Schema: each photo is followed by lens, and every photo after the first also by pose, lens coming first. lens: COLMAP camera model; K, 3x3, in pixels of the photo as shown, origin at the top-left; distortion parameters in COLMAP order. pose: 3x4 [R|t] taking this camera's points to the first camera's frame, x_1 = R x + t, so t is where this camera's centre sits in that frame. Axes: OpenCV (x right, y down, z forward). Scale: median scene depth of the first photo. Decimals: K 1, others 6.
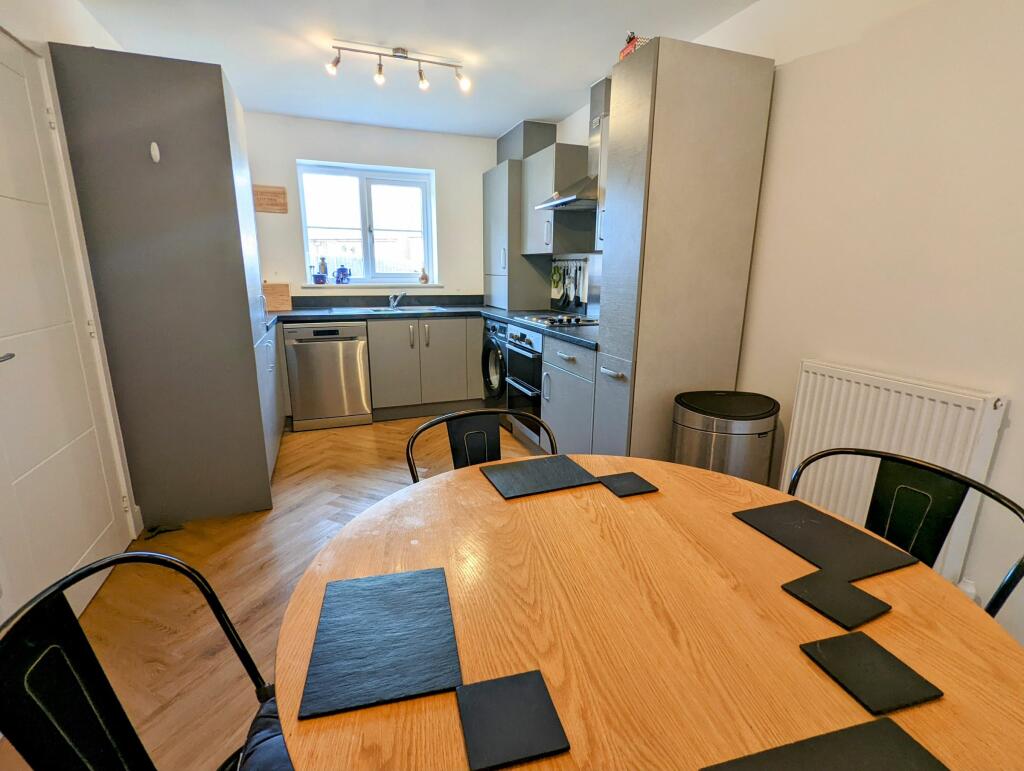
lens RADIAL K [[484.0, 0, 513.8], [0, 484.0, 388.3], [0, 0, 1]] dist [-0.001668, 0.000640]
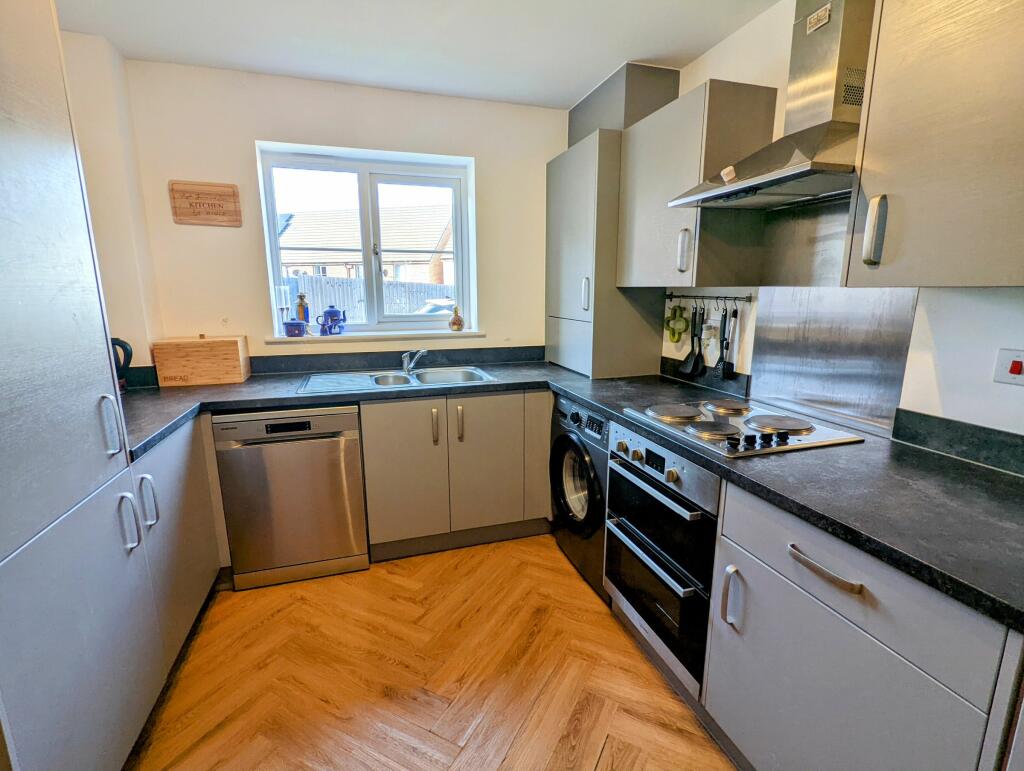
lens RADIAL K [[484.0, 0, 509.7], [0, 484.0, 386.0], [0, 0, 1]] dist [-0.001668, 0.000640]
pose [[0.997559, 0.002210, -0.069792, -0.075831], [-0.005224, 0.999060, -0.043033, -0.128851], [0.069632, 0.043292, 0.996633, 0.401334]]
